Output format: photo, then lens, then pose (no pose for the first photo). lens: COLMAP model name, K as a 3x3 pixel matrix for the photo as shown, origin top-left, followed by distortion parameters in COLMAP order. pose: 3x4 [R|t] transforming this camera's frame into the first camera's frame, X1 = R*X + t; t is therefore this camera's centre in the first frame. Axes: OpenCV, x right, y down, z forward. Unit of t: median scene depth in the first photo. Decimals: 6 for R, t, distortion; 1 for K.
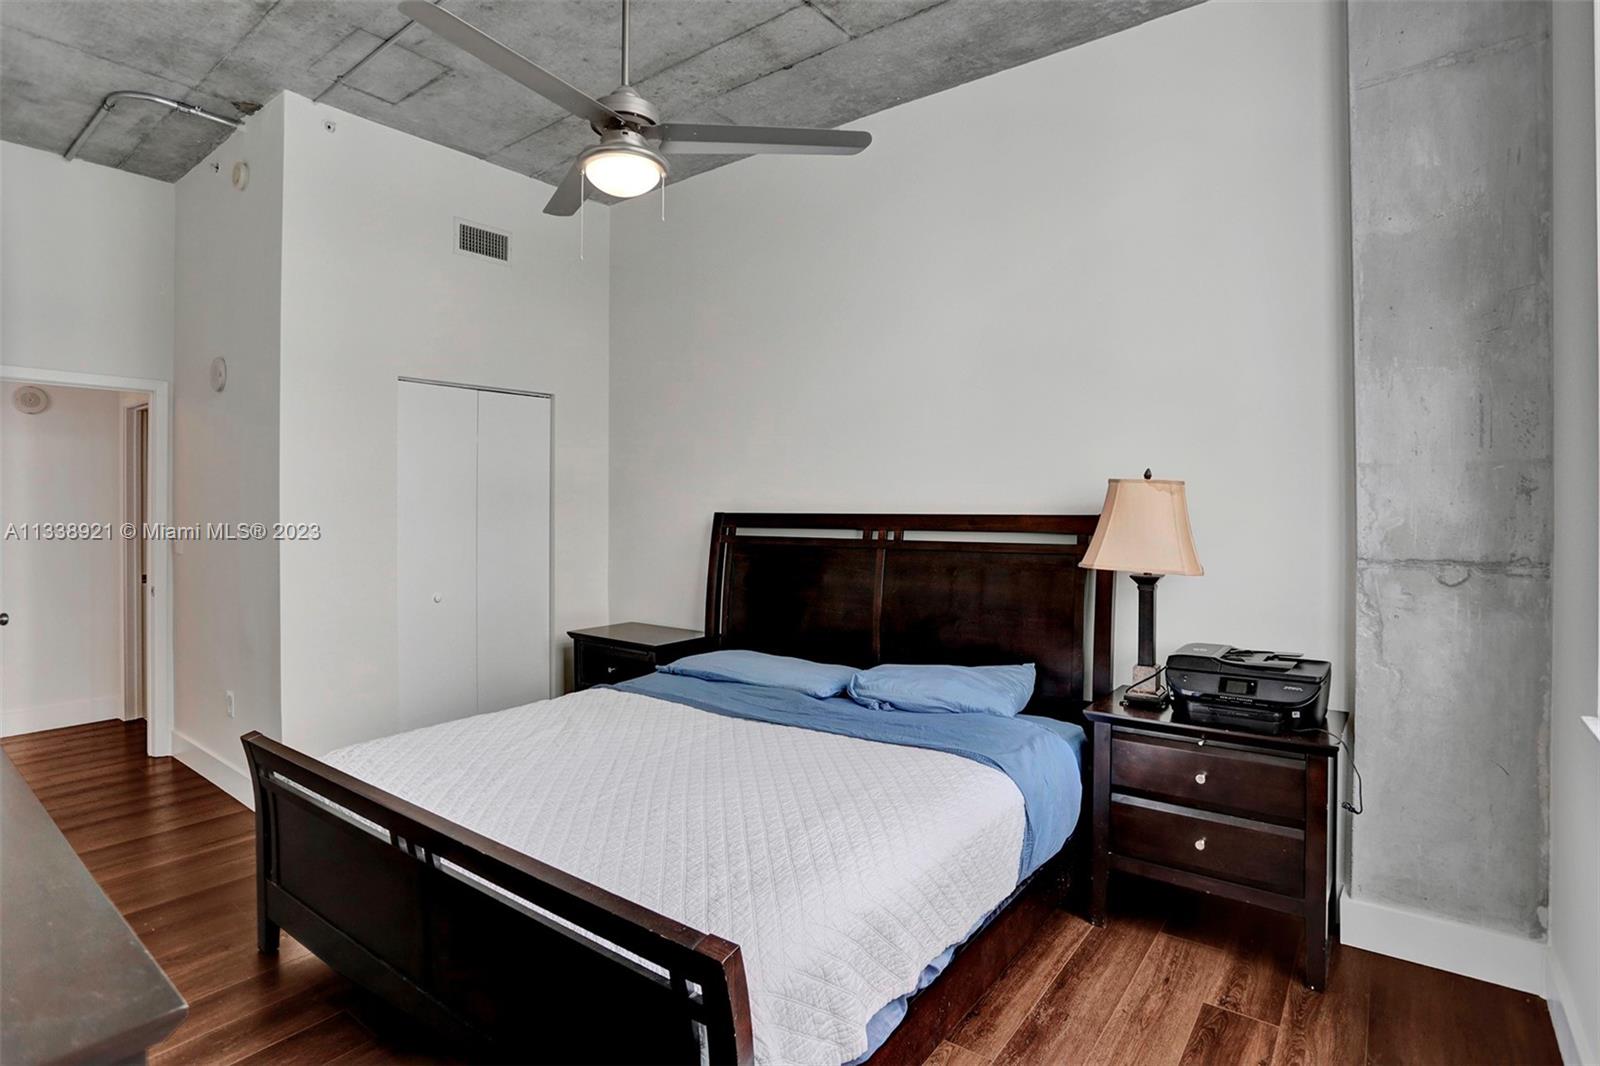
lens RADIAL K [[825.2, 0, 778.6], [0, 825.2, 510.0], [0, 0, 1]] dist [-0.057289, 0.026791]
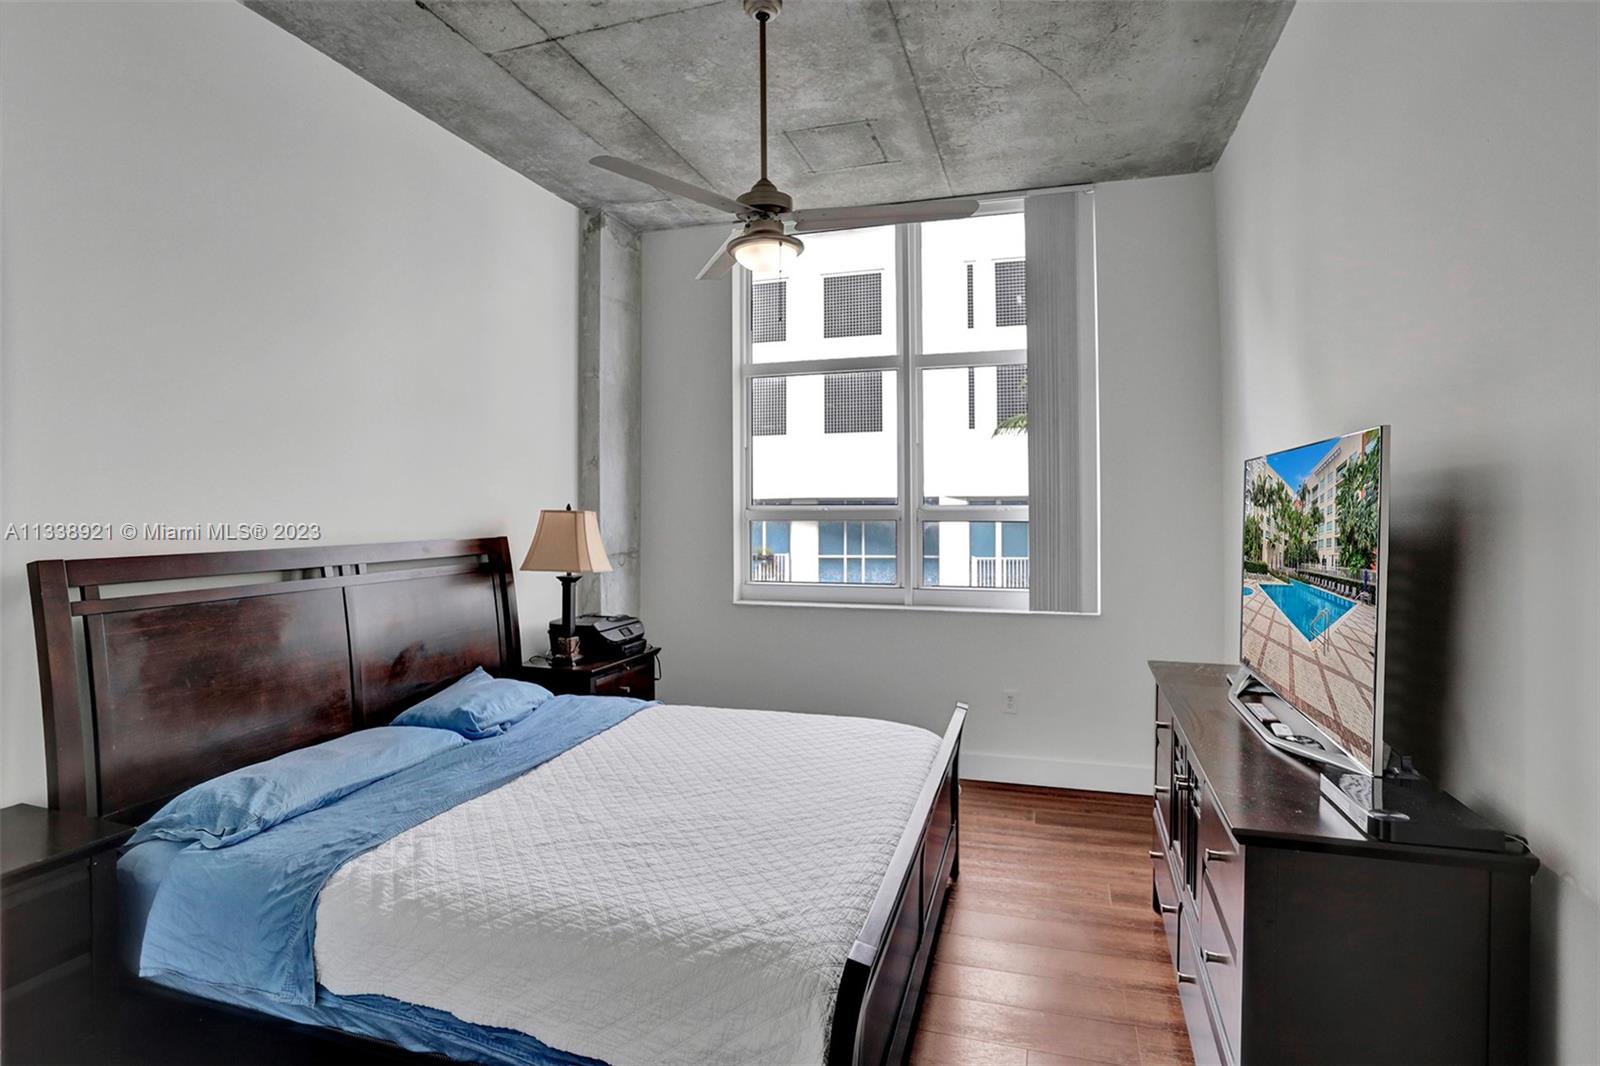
lens RADIAL K [[825.2, 0, 797.7], [0, 825.2, 532.8], [0, 0, 1]] dist [-0.057289, 0.026791]
pose [[-0.350450, -0.022588, 0.936309, -1.078110], [0.012909, 0.999498, 0.028944, -0.035722], [-0.936492, 0.022230, -0.349983, 1.130201]]
